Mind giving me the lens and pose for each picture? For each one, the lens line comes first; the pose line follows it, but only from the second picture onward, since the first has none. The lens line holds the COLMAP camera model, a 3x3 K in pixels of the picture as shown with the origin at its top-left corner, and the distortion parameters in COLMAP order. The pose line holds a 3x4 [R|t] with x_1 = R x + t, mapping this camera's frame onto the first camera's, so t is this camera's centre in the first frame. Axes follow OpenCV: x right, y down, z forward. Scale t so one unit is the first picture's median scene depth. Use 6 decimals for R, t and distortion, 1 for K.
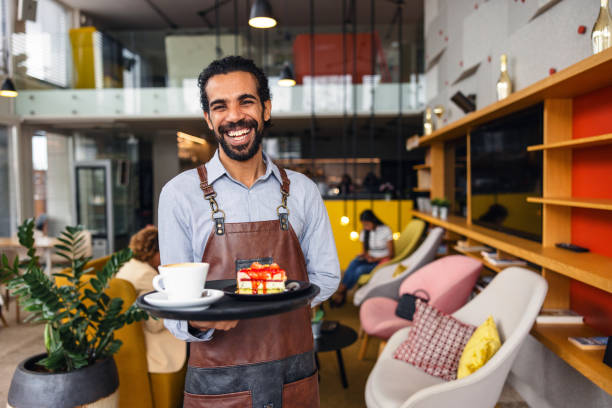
lens RADIAL K [[486.3, 0, 301.8], [0, 486.3, 202.8], [0, 0, 1]] dist [0.000357, -0.001095]
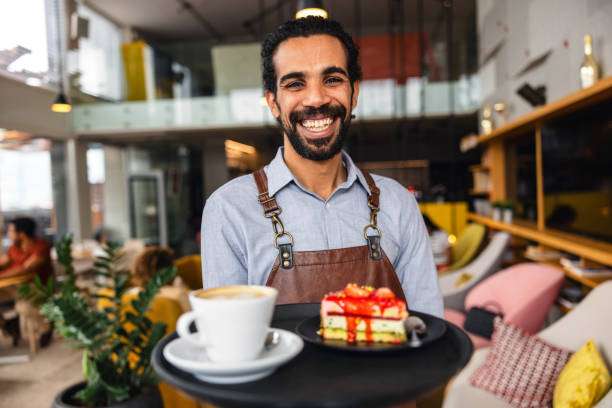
lens RADIAL K [[469.6, 0, 306.0], [0, 469.6, 204.0], [0, 0, 1]] dist [0.001922, 0.001462]
pose [[0.996076, -0.022894, -0.085491, -0.025027], [0.022241, 0.999716, -0.008586, -0.005953], [0.085664, 0.006651, 0.996302, 0.118051]]
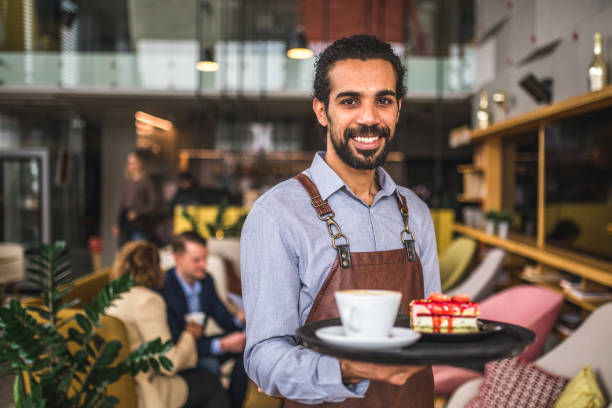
lens RADIAL K [[653.5, 0, 332.9], [0, 653.5, 201.5], [0, 0, 1]] dist [-0.018860, 0.003297]
pose [[0.997166, 0.018724, 0.072872, -0.088583], [-0.017760, 0.999746, -0.013852, -0.008189], [-0.073113, 0.012519, 0.997245, -0.020910]]
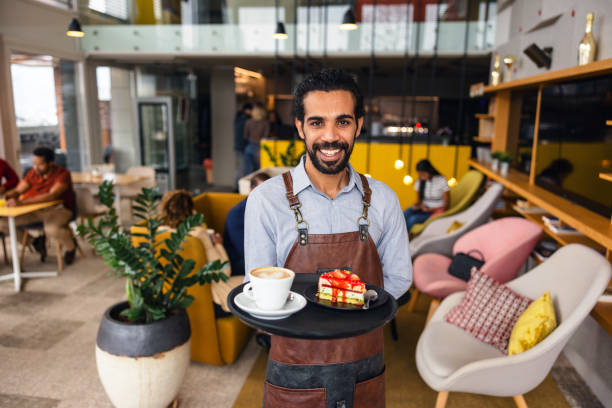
lens RADIAL K [[482.6, 0, 303.1], [0, 482.6, 199.2], [0, 0, 1]] dist [0.010161, 0.004655]
pose [[0.994314, 0.042642, -0.097574, -0.021669], [-0.028550, 0.989525, 0.141509, -0.070540], [0.102586, -0.137918, 0.985117, -0.011561]]
